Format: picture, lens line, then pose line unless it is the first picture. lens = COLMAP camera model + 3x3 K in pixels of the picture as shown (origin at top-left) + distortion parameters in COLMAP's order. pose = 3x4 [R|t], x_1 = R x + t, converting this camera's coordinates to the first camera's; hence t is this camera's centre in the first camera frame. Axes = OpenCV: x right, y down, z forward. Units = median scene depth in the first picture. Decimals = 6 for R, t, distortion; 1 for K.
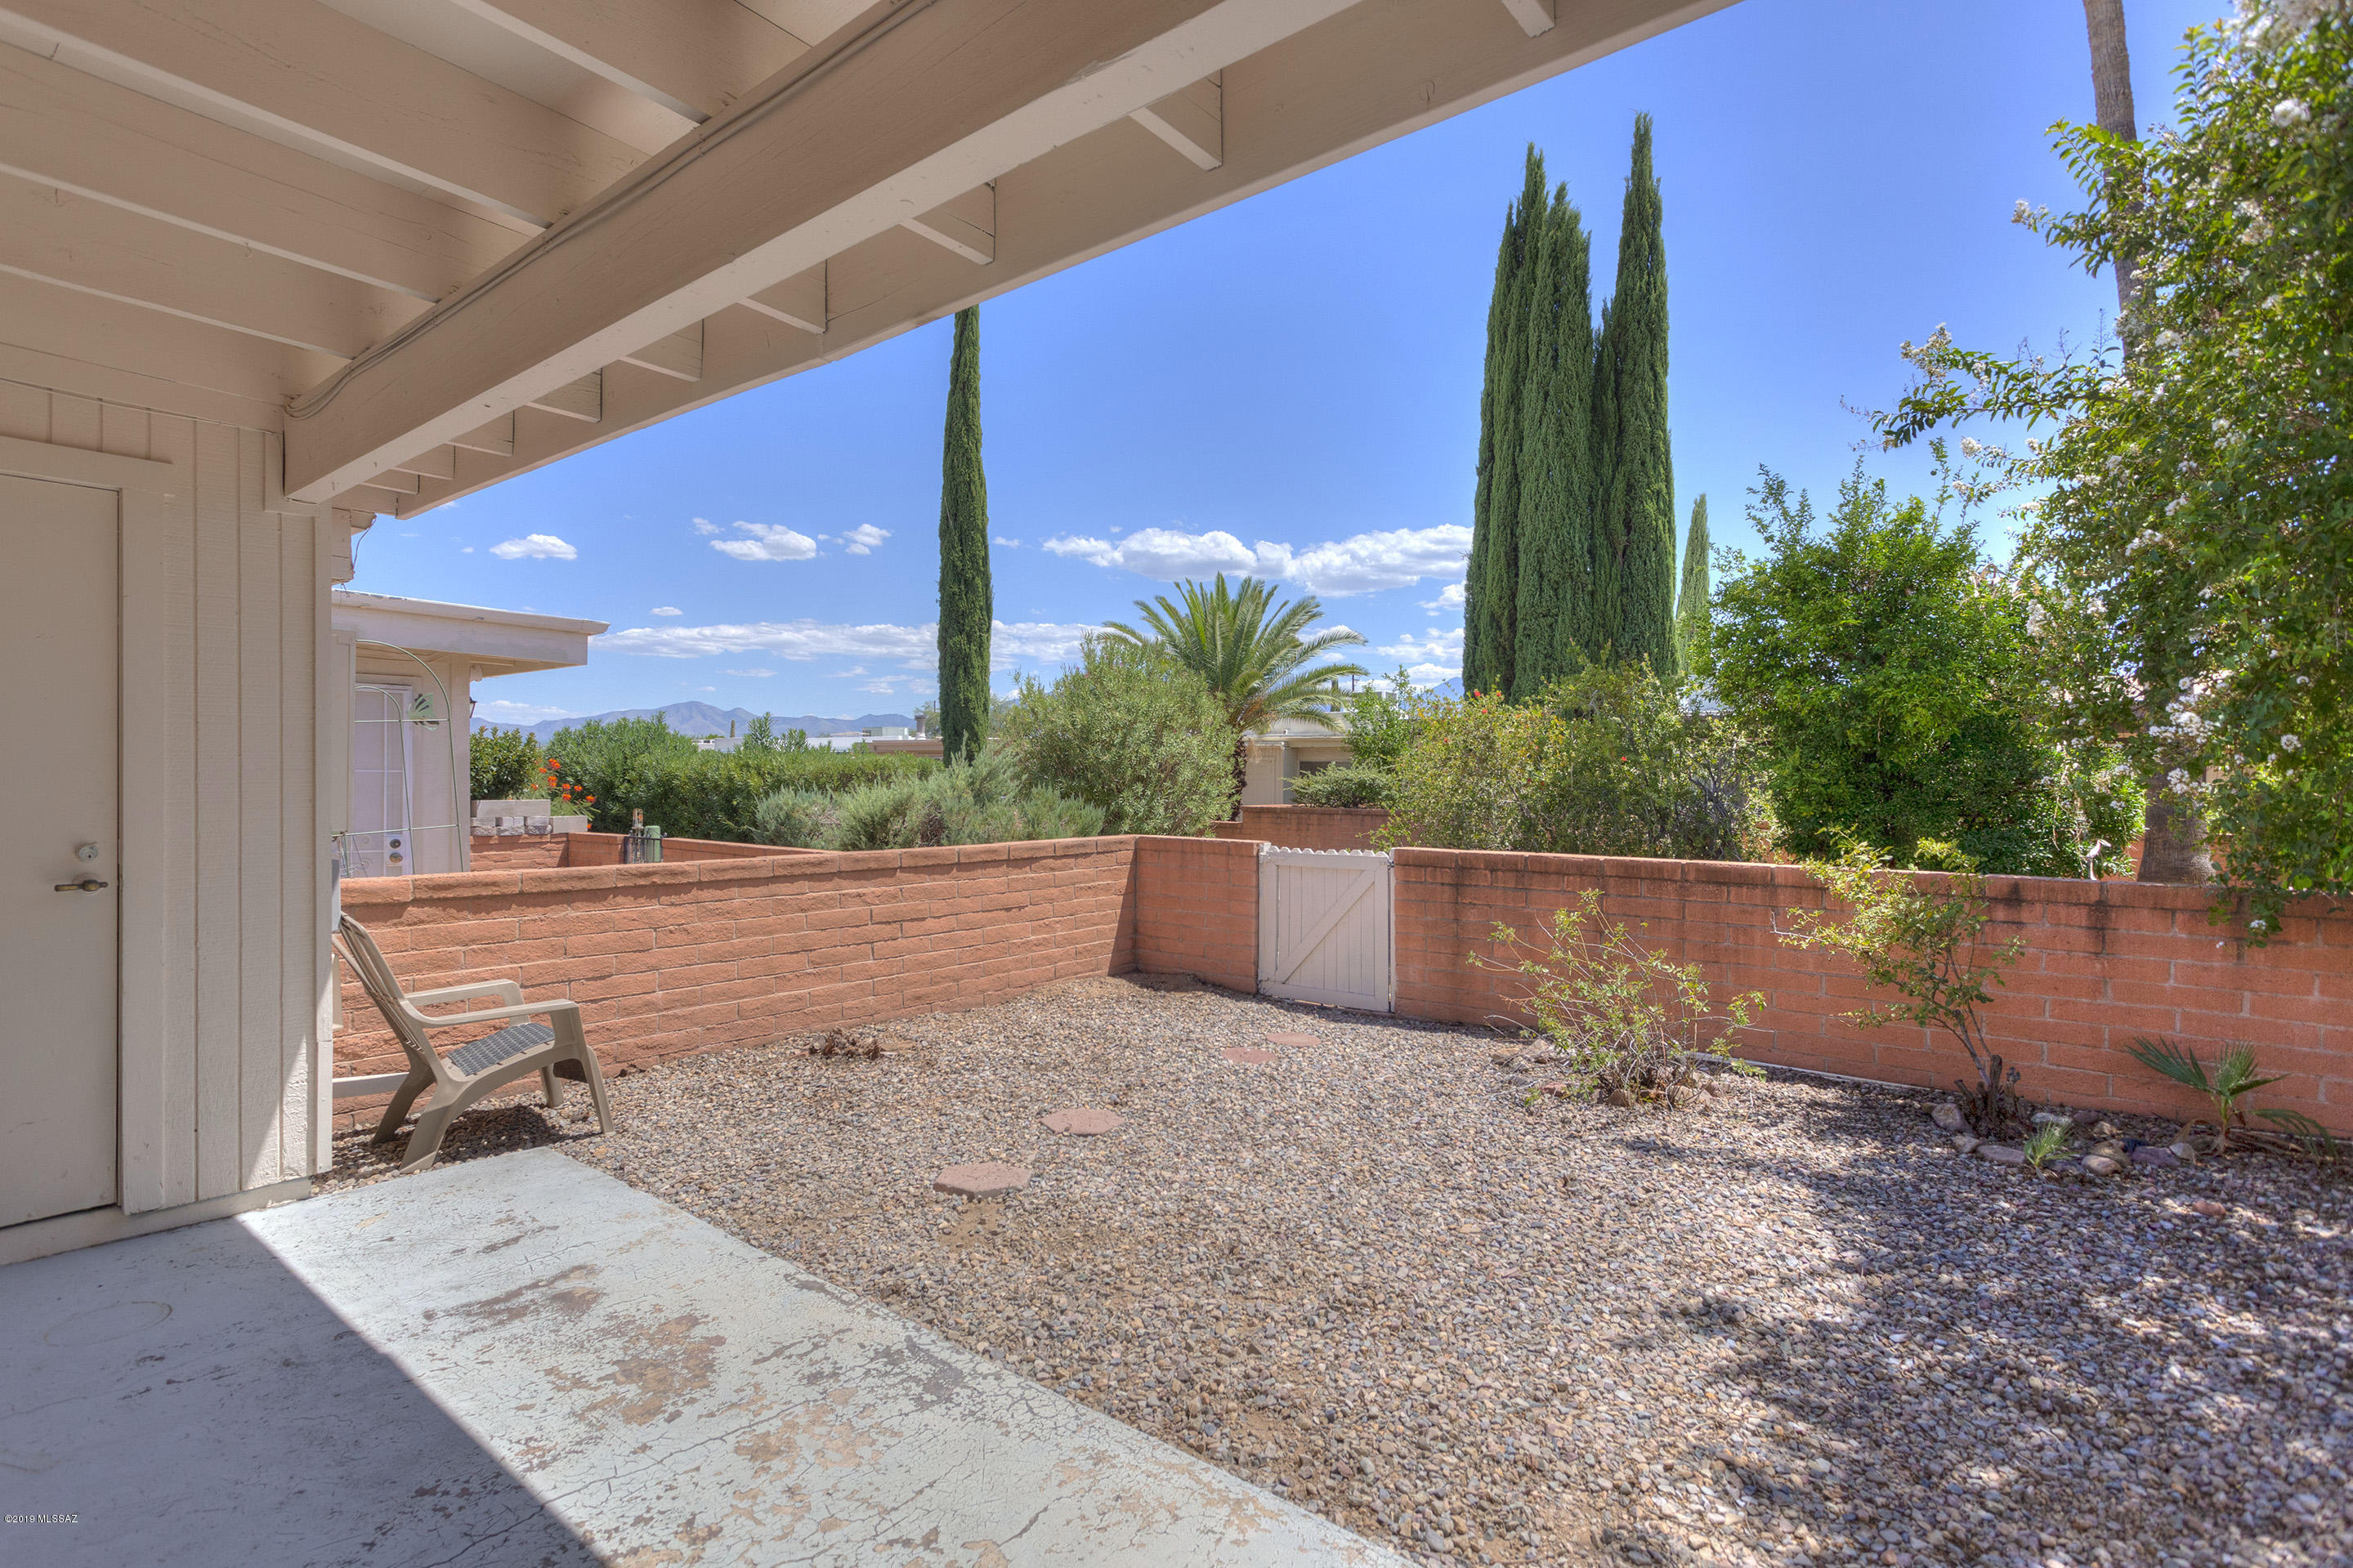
lens RADIAL K [[1145.1, 0, 1172.4], [0, 1145.1, 778.6], [0, 0, 1]] dist [0.000780, 0.000427]
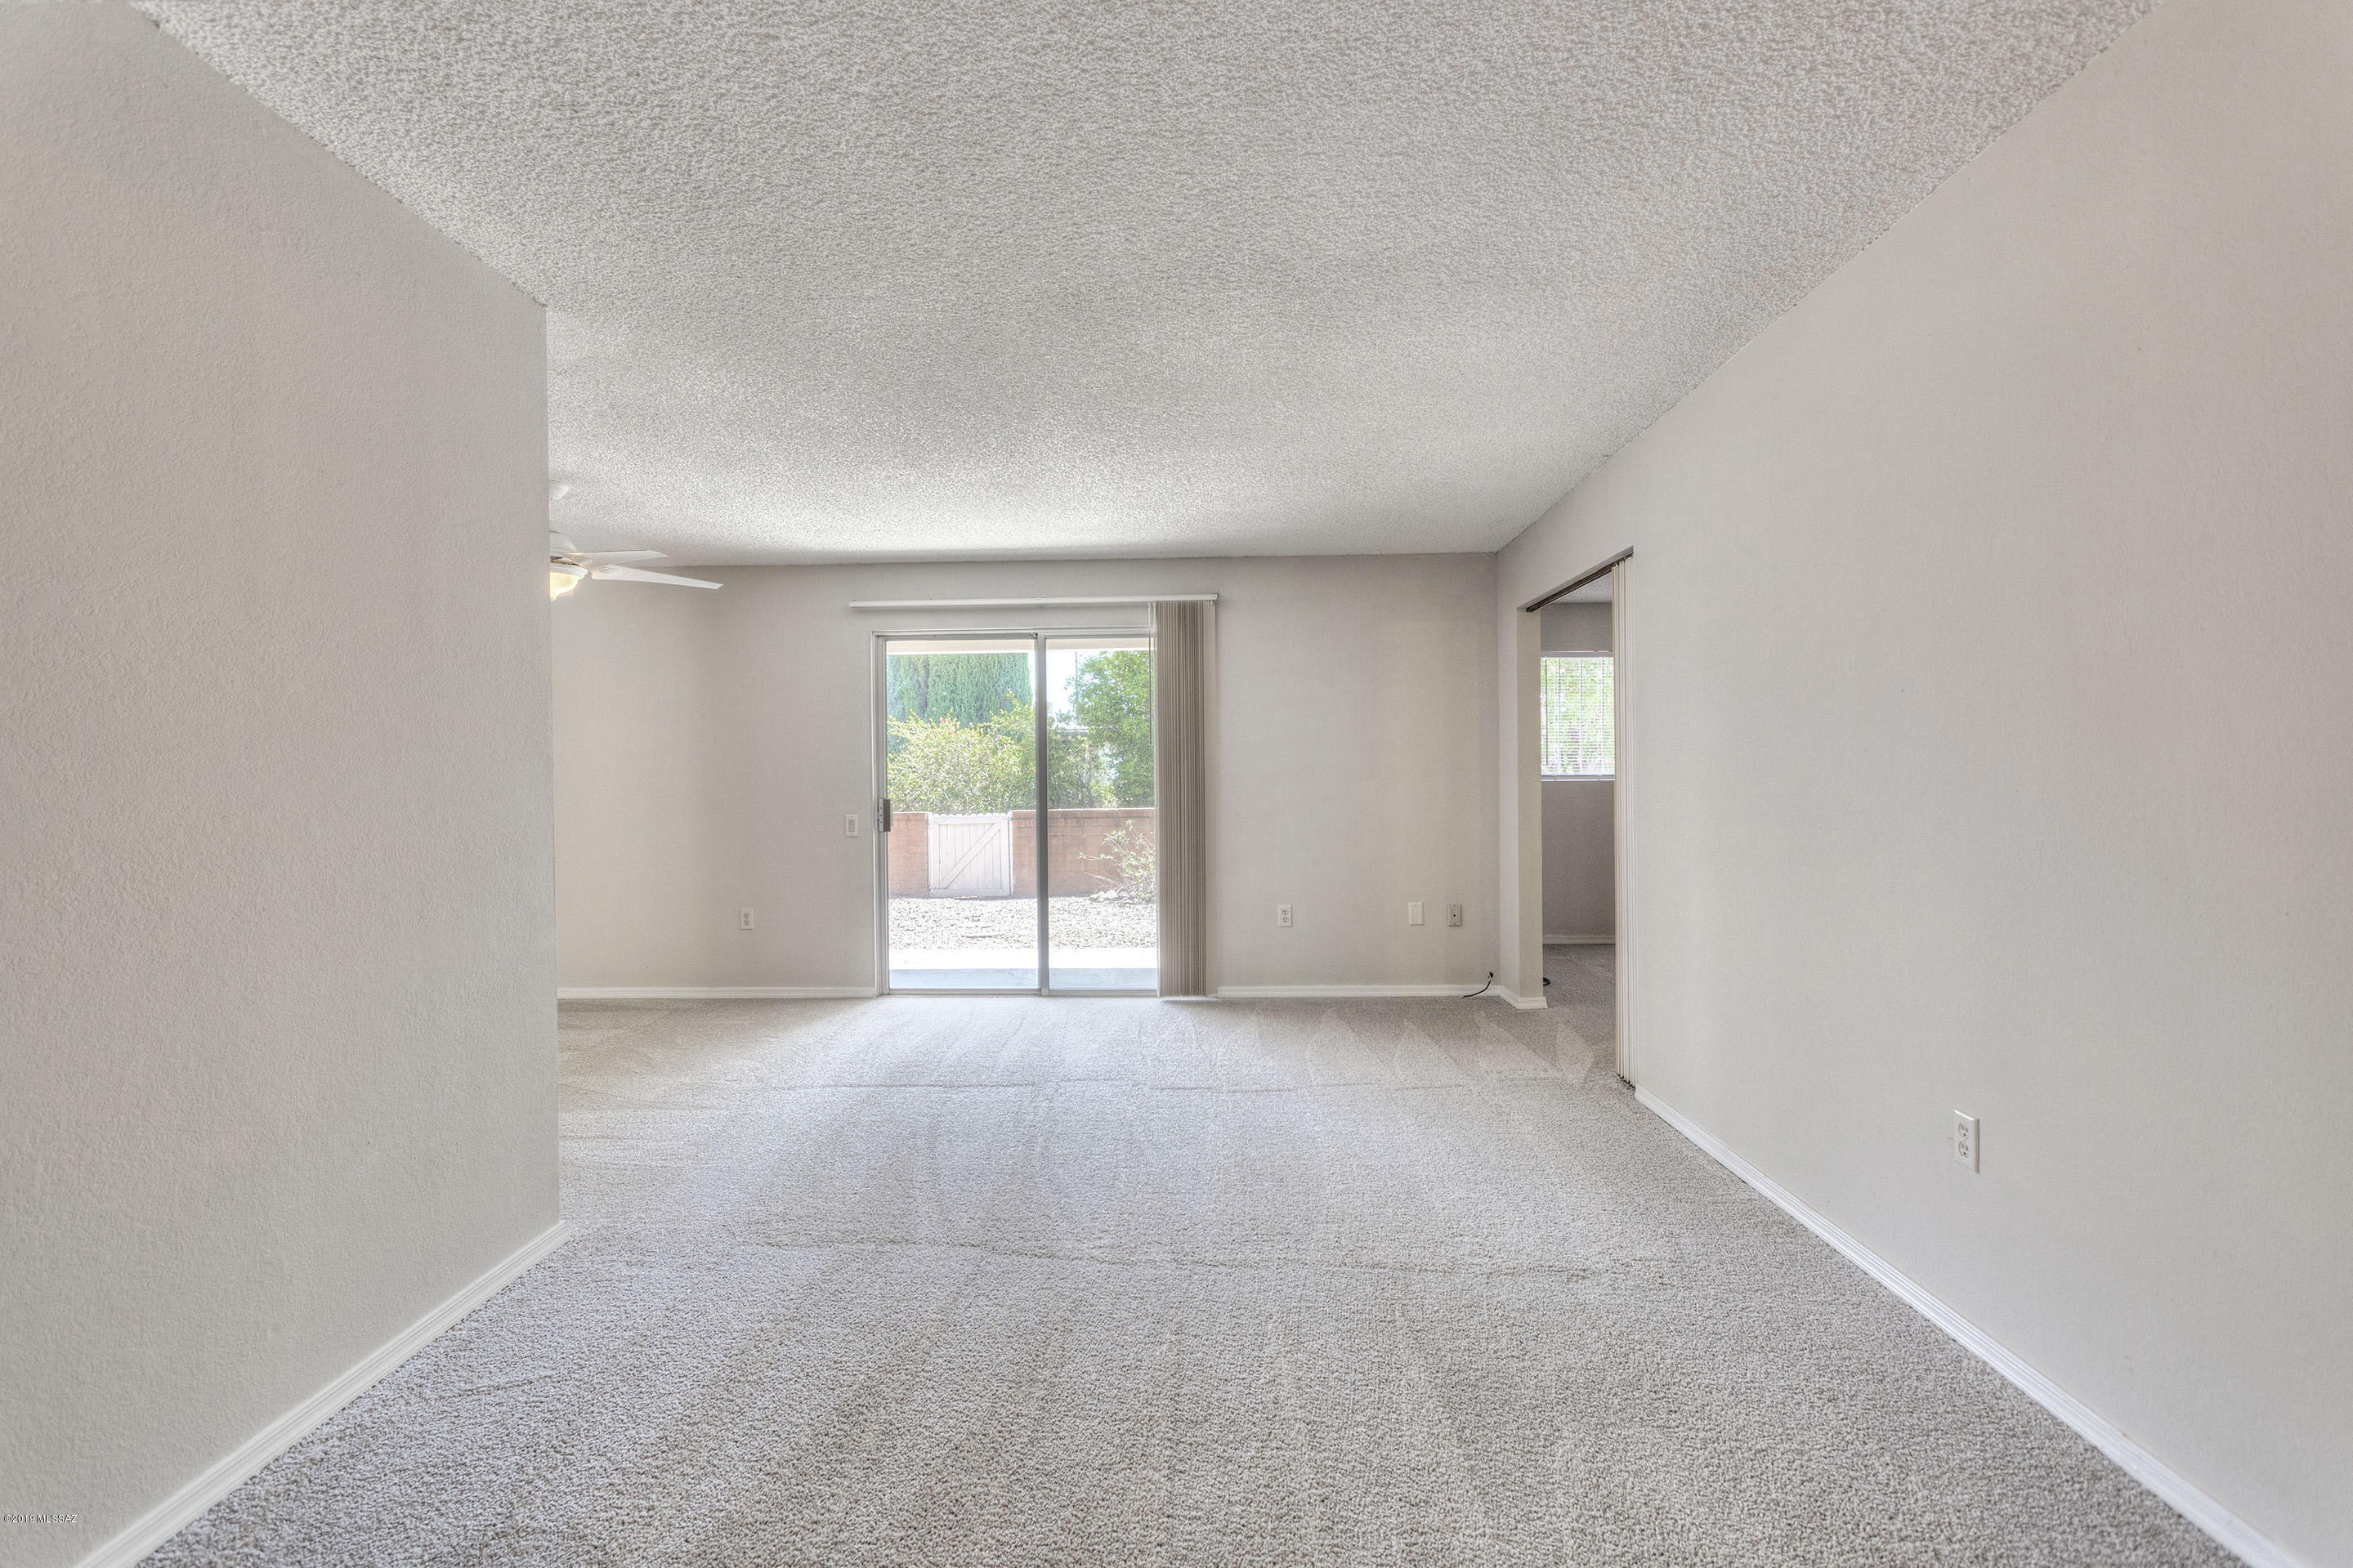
lens RADIAL K [[1095.0, 0, 1169.6], [0, 1095.0, 783.1], [0, 0, 1]] dist [0.006906, 0.000500]
pose [[0.801384, -0.020309, 0.597805, -0.278678], [0.018668, 0.999786, 0.008939, 0.001186], [-0.597858, 0.003996, 0.801592, -0.257826]]
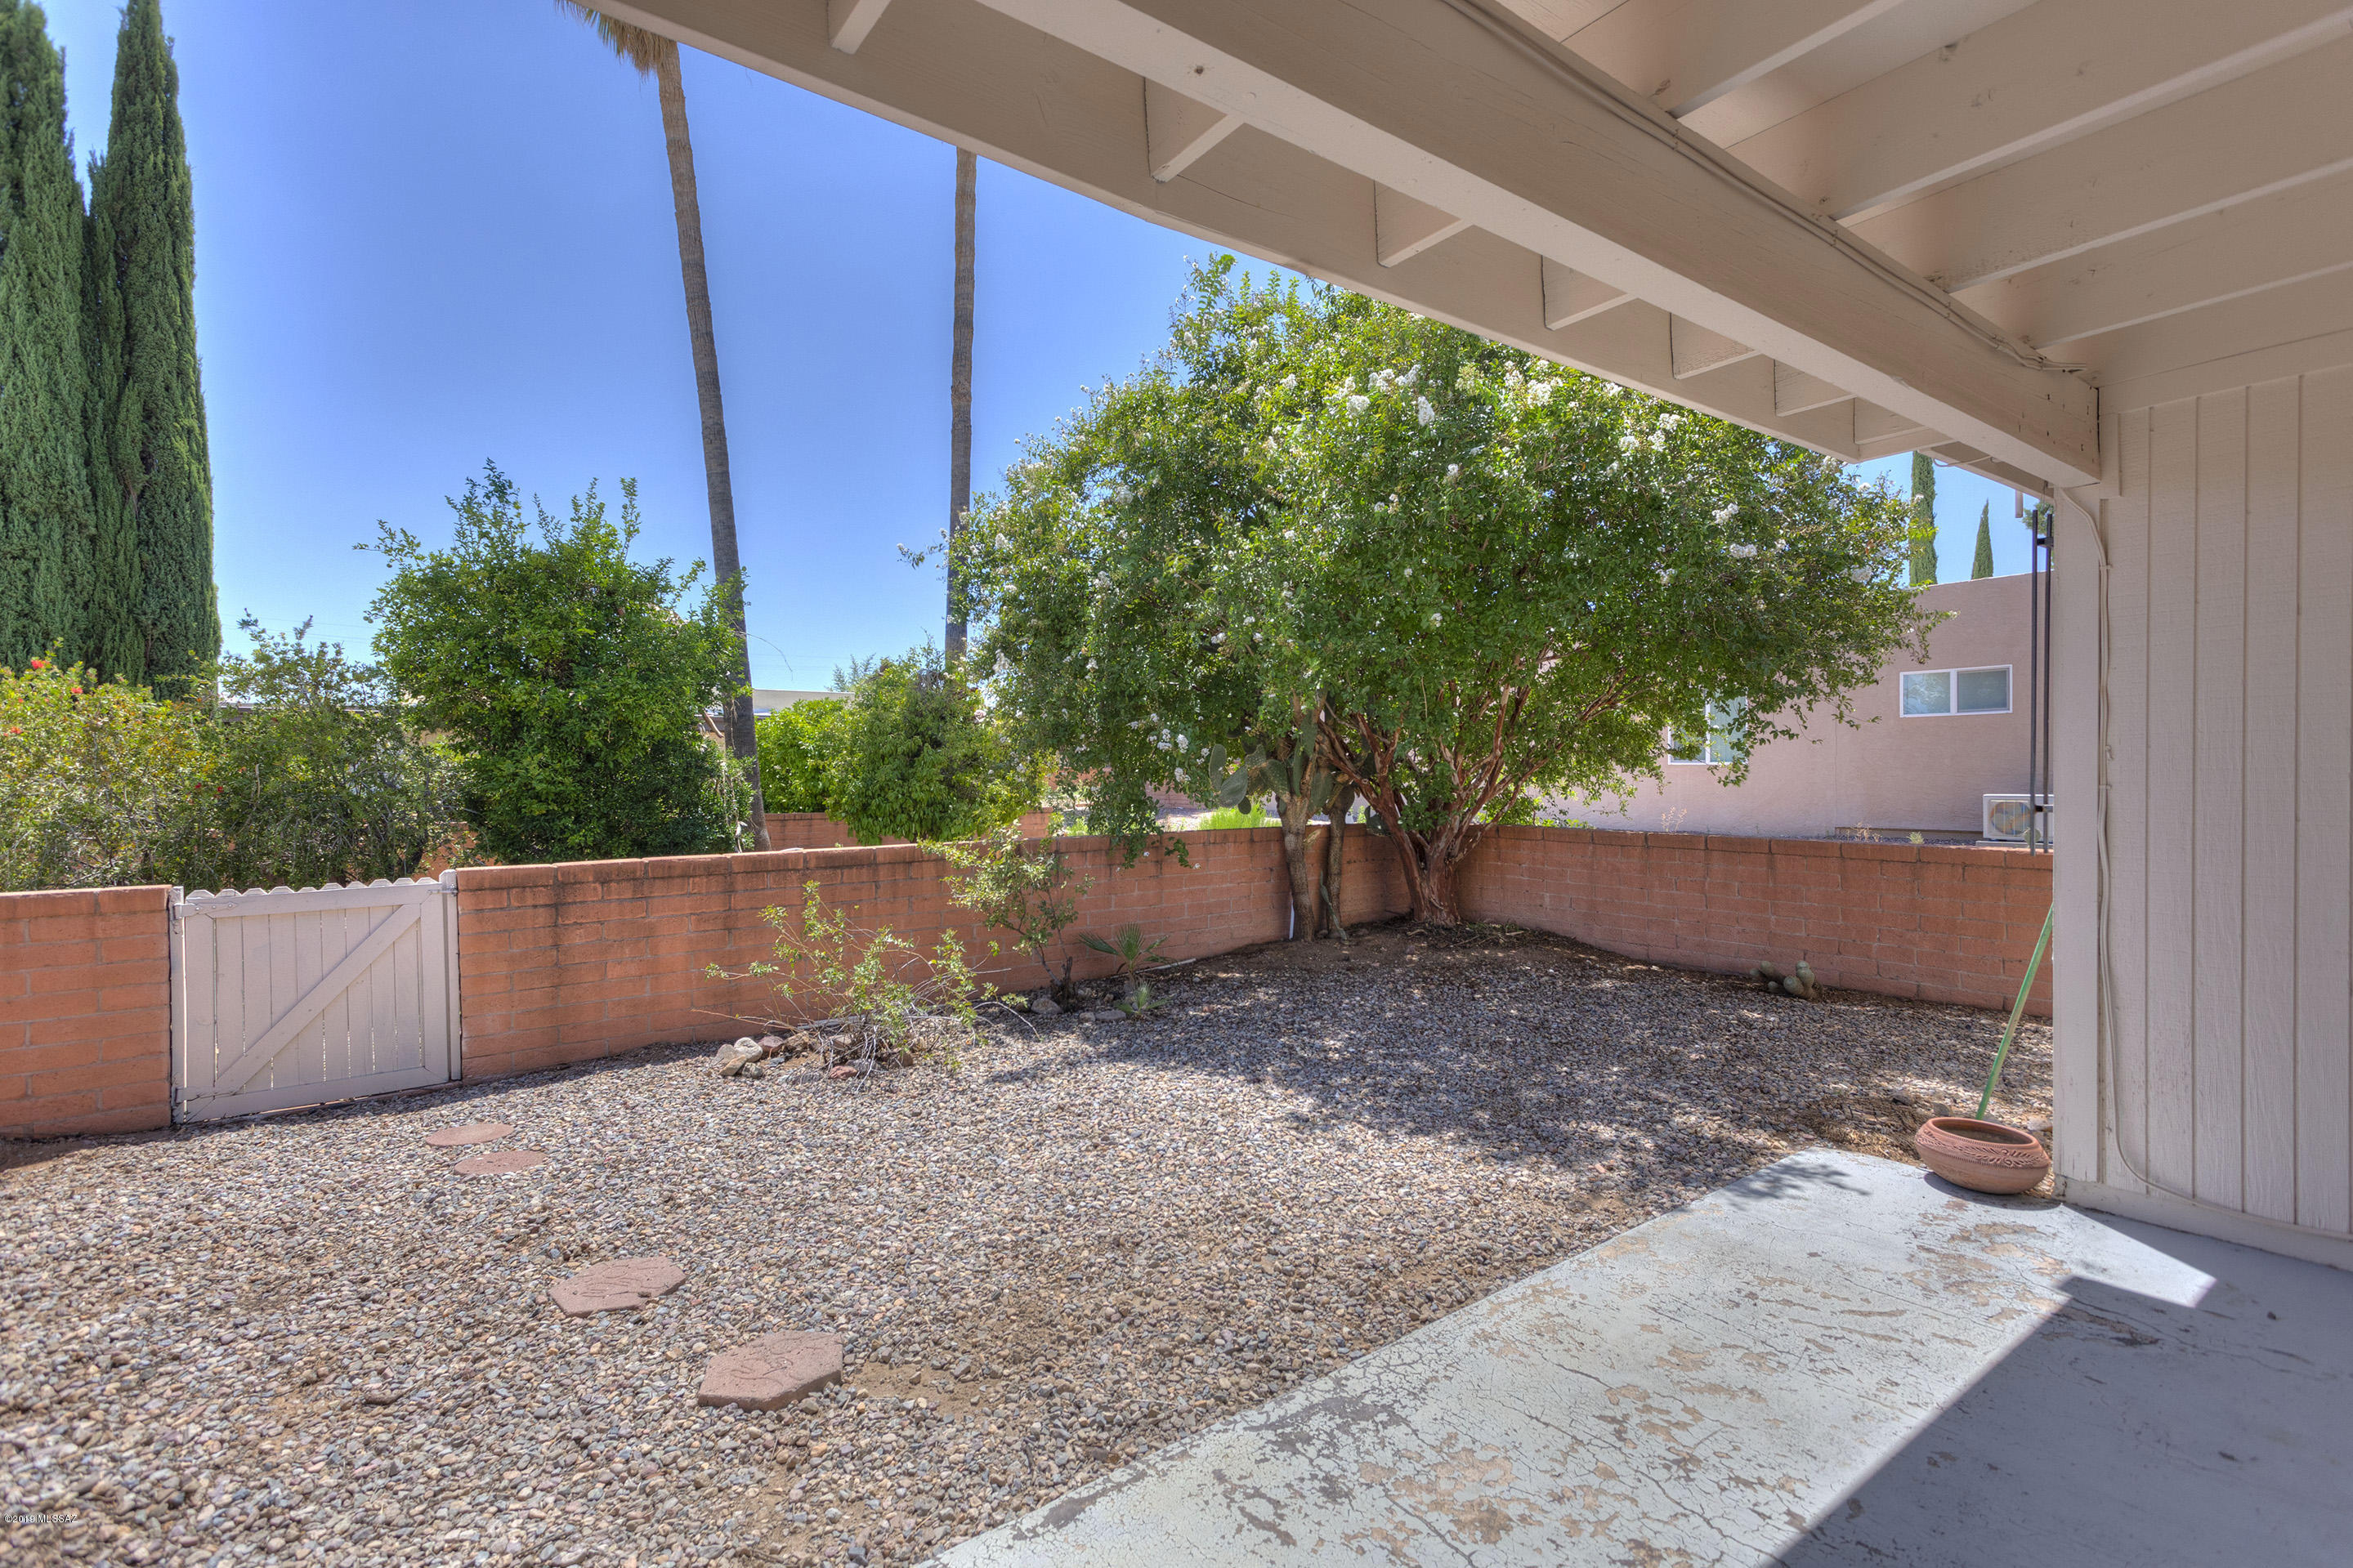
lens RADIAL K [[1095.0, 0, 1169.6], [0, 1095.0, 783.1], [0, 0, 1]] dist [0.006906, 0.000500]
pose [[0.250453, -0.017954, 0.967962, -0.164466], [0.014401, 0.999786, 0.014818, -0.001292], [-0.968022, 0.010229, 0.250658, 0.134952]]
